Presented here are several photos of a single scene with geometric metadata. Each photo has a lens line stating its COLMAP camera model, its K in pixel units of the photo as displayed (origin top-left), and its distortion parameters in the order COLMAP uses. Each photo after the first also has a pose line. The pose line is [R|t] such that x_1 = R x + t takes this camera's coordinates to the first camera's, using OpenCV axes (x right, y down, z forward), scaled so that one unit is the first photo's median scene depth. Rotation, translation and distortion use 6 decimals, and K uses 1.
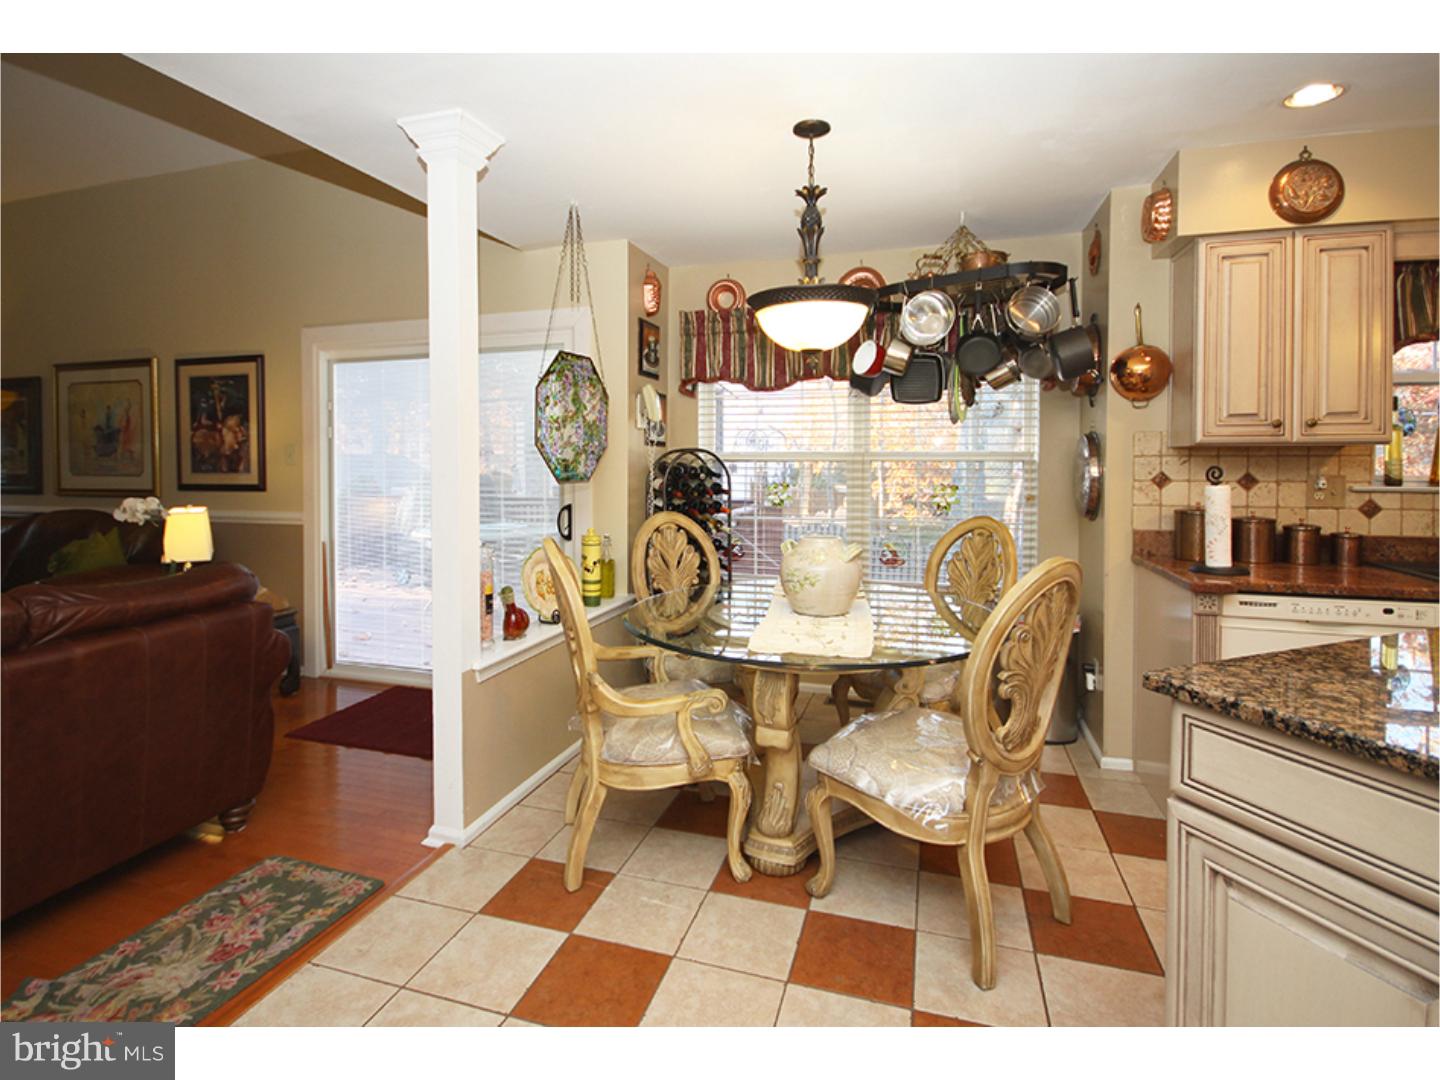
lens RADIAL K [[736.0, 0, 720.0], [0, 736.0, 540.0], [0, 0, 1]] dist [0.001467, -0.033694]
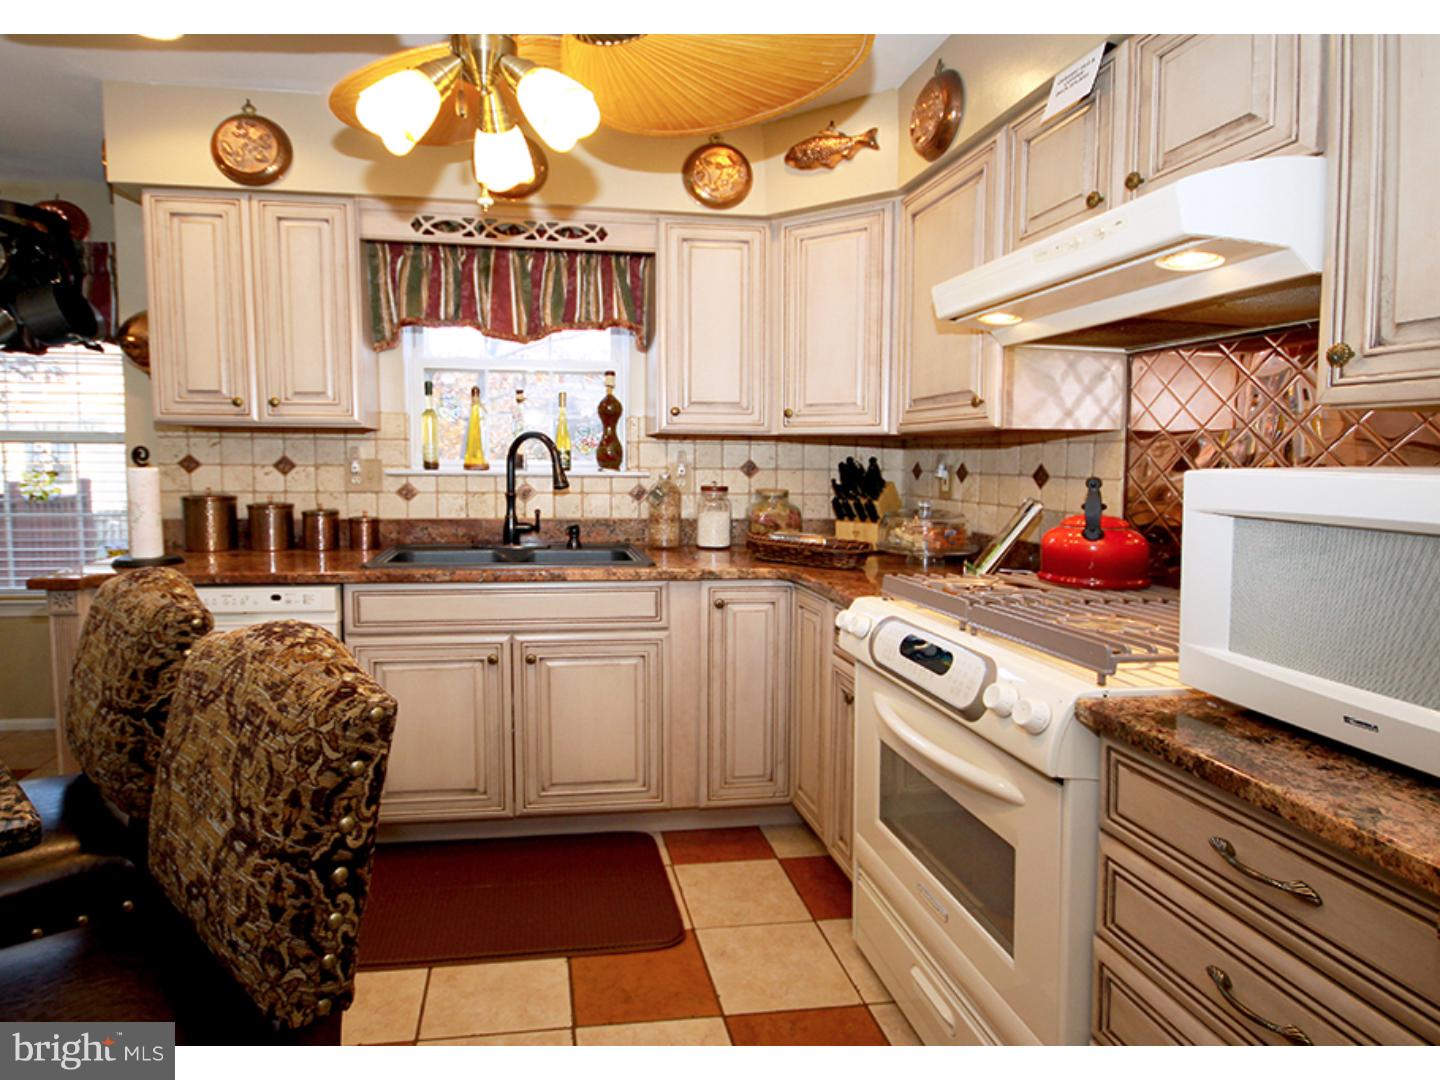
lens RADIAL K [[702.0, 0, 720.0], [0, 702.0, 540.0], [0, 0, 1]] dist [0.001945, 0.000226]
pose [[0.903678, -0.034319, 0.426834, 0.906631], [0.029828, 0.999407, 0.017204, 0.020317], [-0.427172, -0.002816, 0.904166, -0.082237]]
